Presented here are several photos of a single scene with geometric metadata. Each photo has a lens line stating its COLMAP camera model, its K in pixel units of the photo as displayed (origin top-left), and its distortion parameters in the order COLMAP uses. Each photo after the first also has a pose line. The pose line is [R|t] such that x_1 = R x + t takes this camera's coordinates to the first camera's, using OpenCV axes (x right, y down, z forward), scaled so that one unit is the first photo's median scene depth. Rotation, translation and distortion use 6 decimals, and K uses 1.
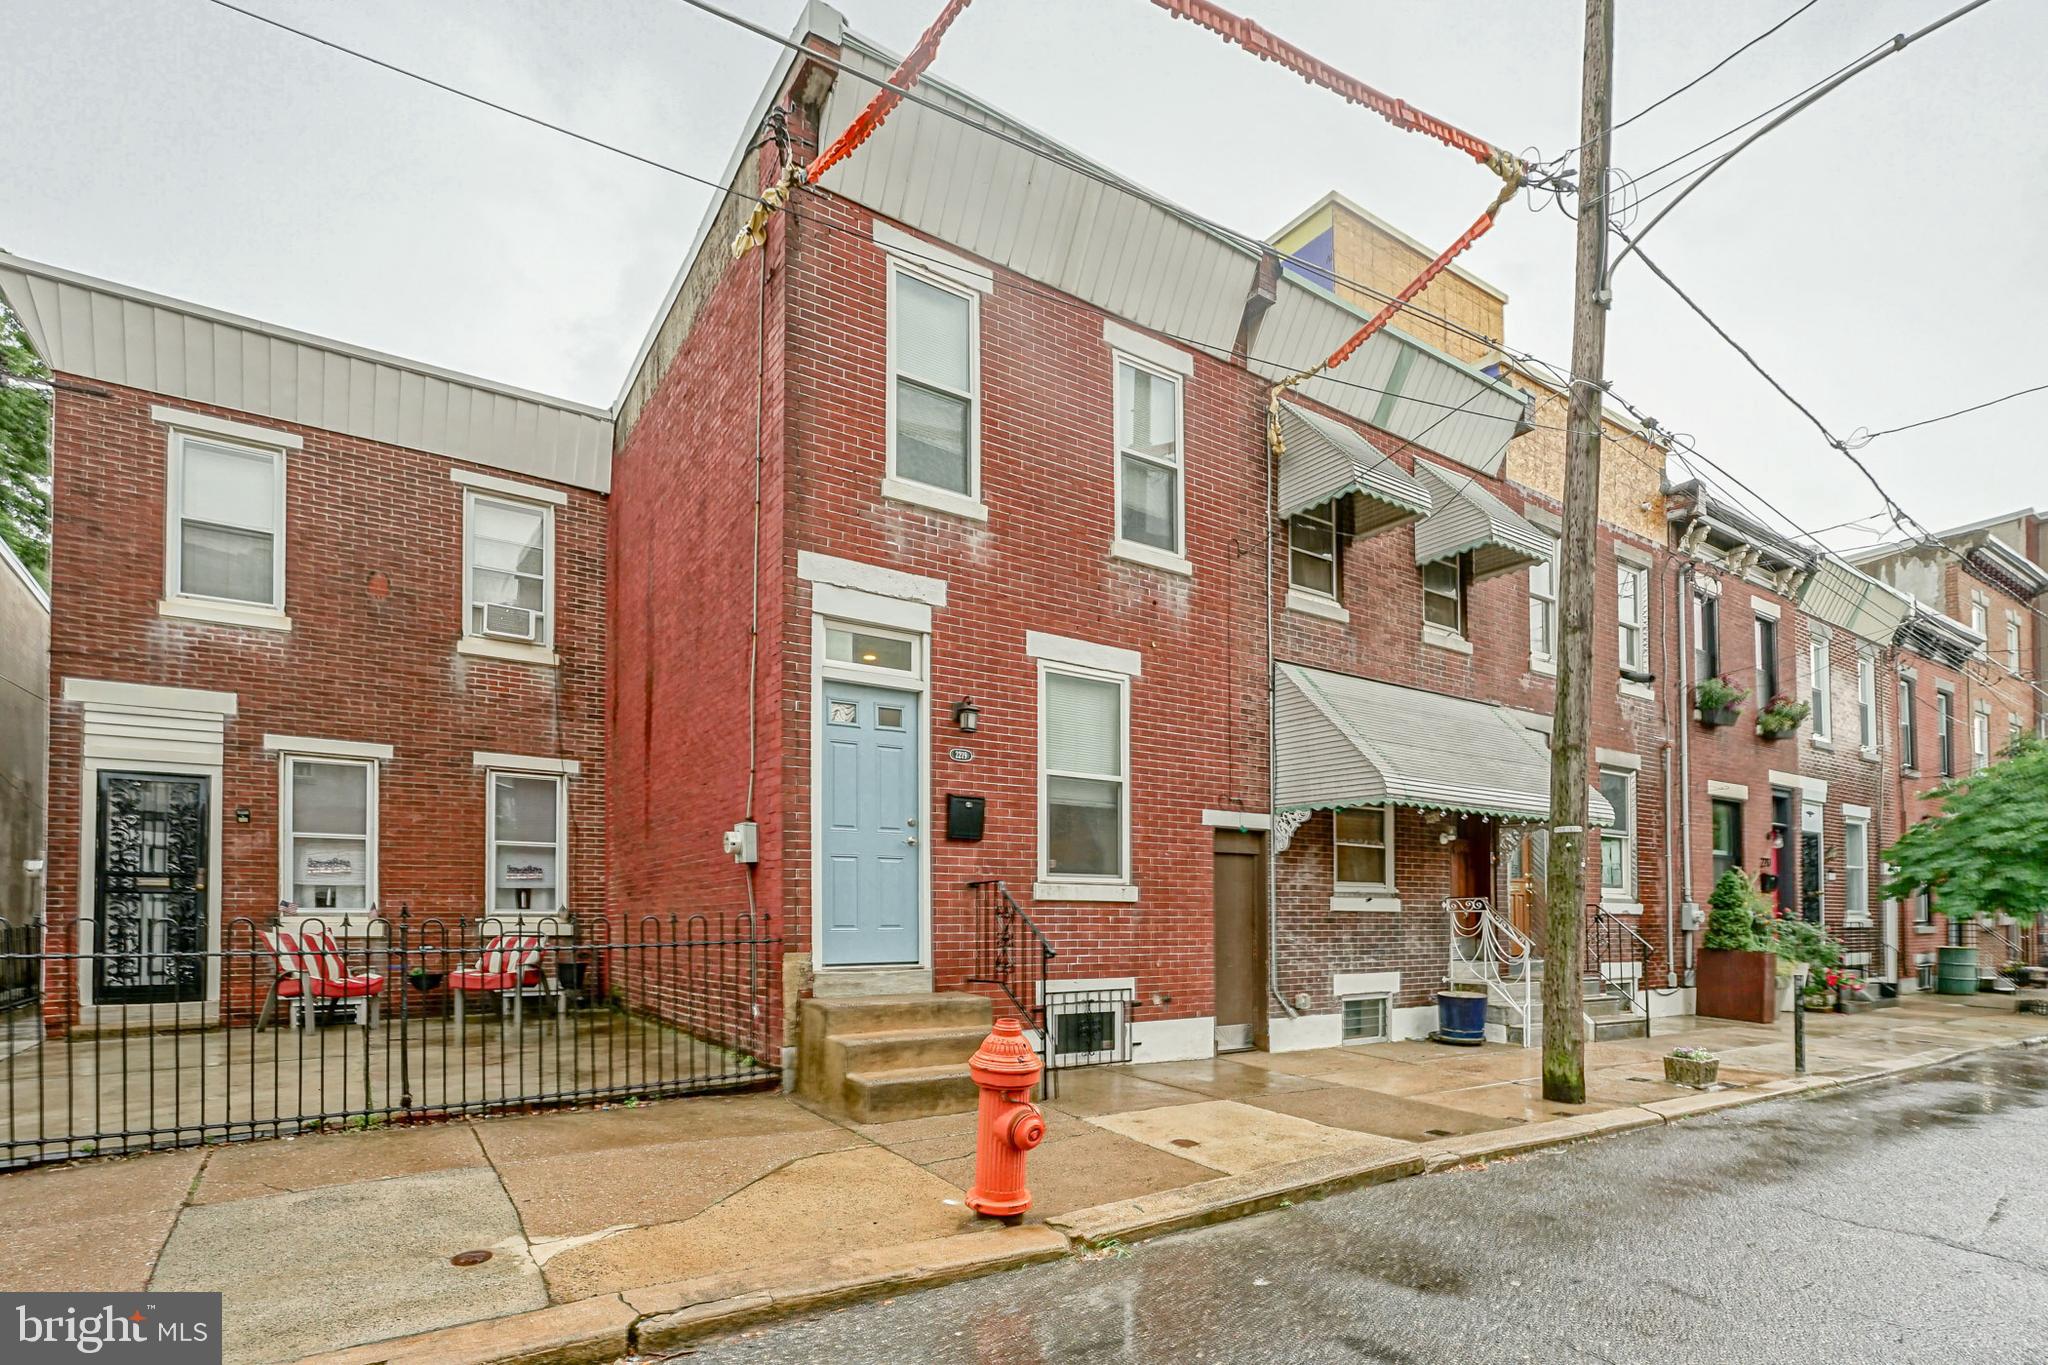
lens RADIAL K [[824.0, 0, 884.0], [0, 824.0, 645.1], [0, 0, 1]] dist [0.000125, 0.000373]
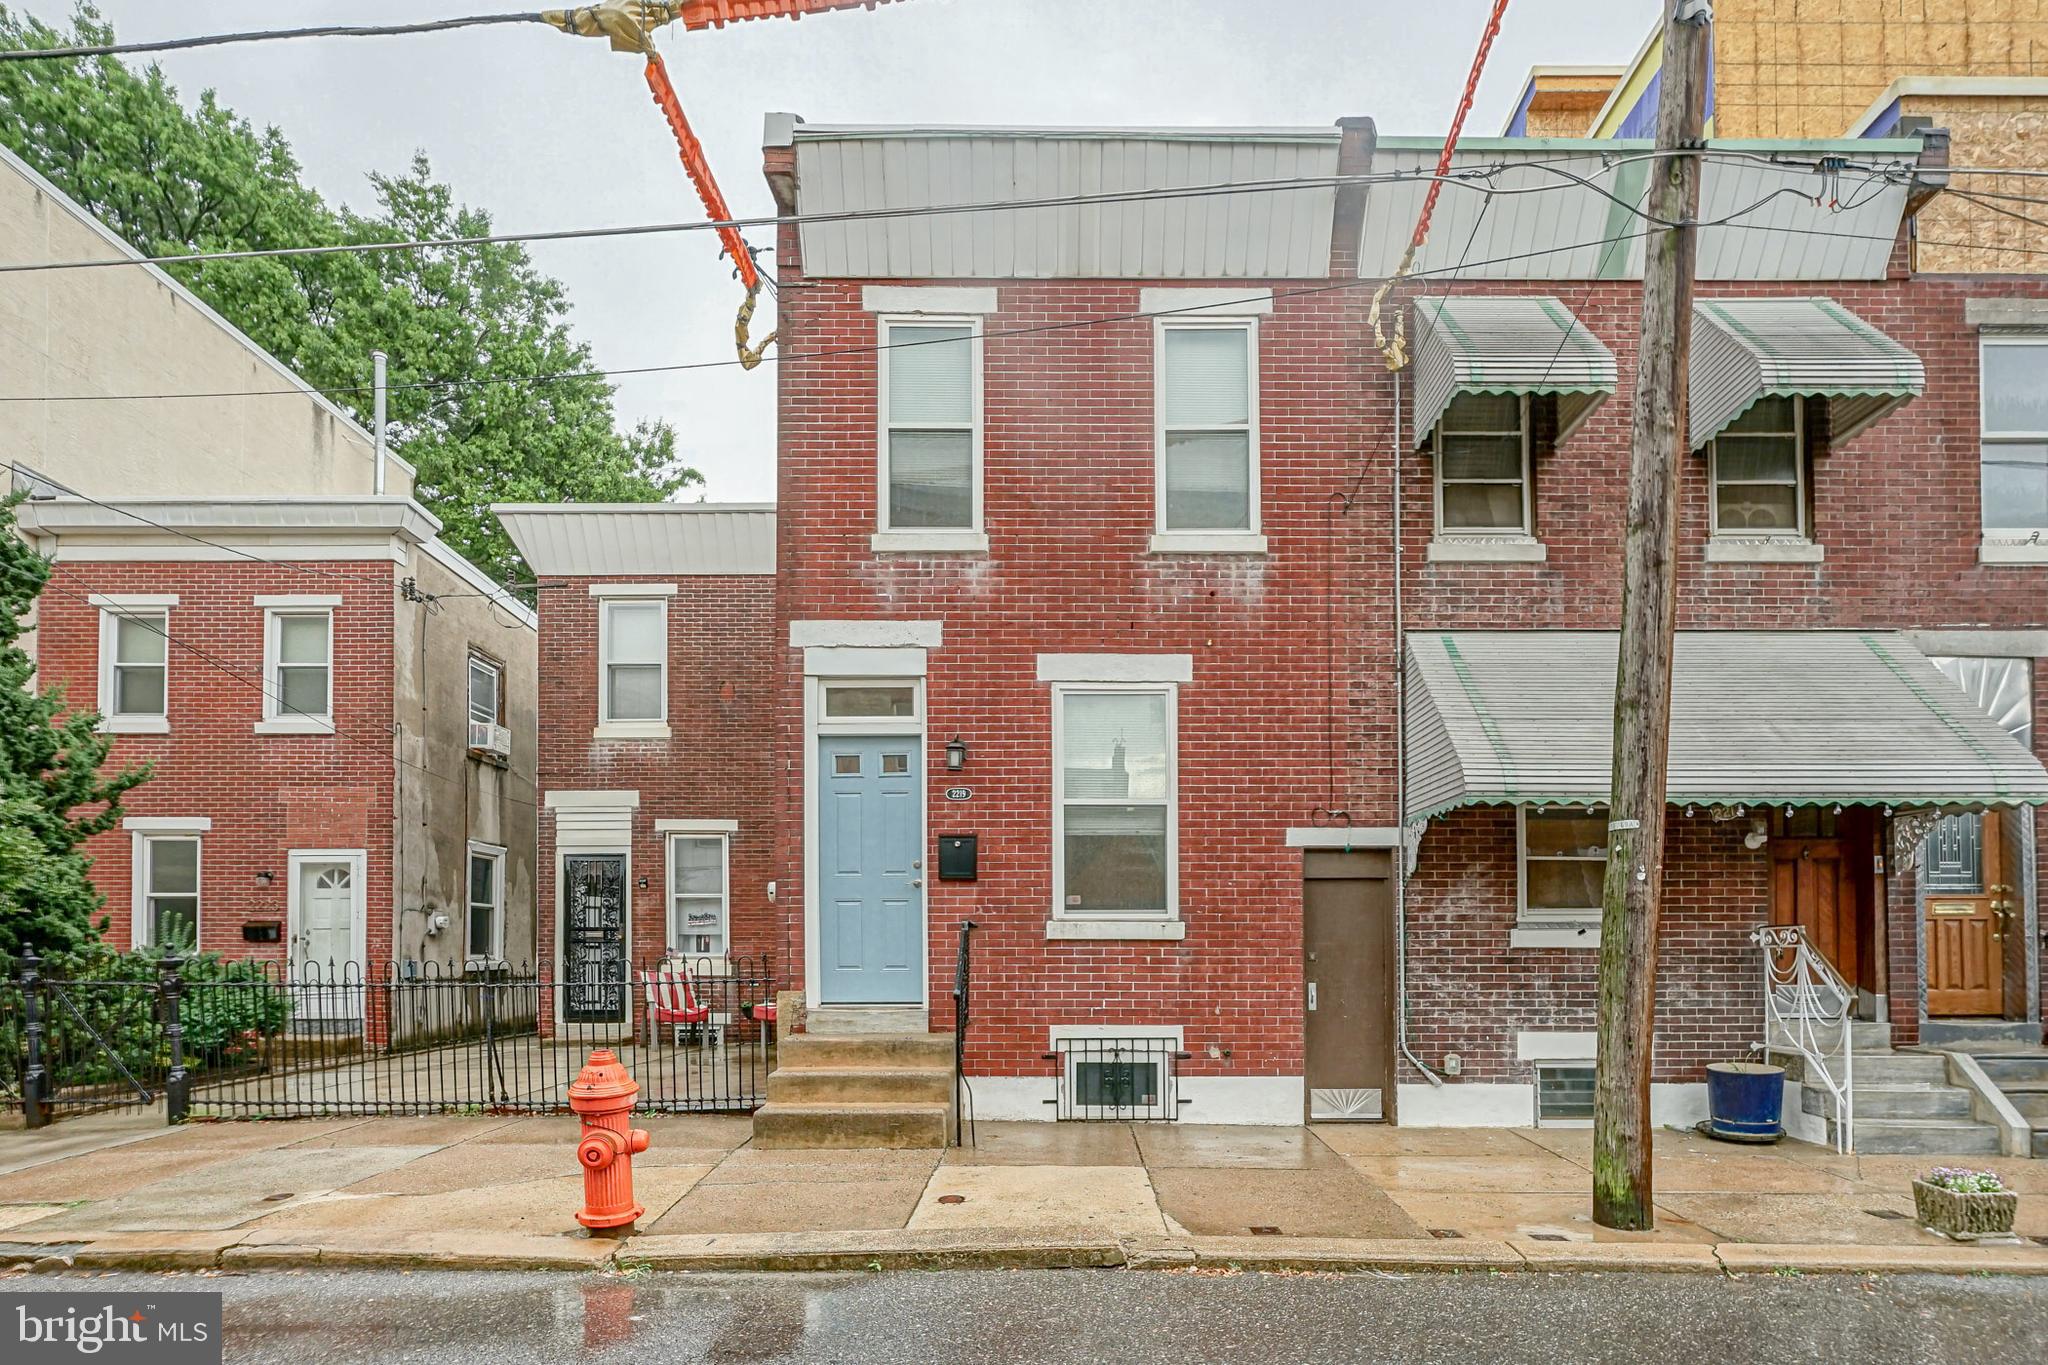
lens RADIAL K [[846.4, 0, 1047.2], [0, 846.4, 683.3], [0, 0, 1]] dist [-0.000604, 0.000301]
pose [[0.878947, -0.150394, -0.452587, 0.578662], [0.152001, 0.987827, -0.033061, 0.045558], [0.452049, -0.039735, 0.891107, 0.130772]]
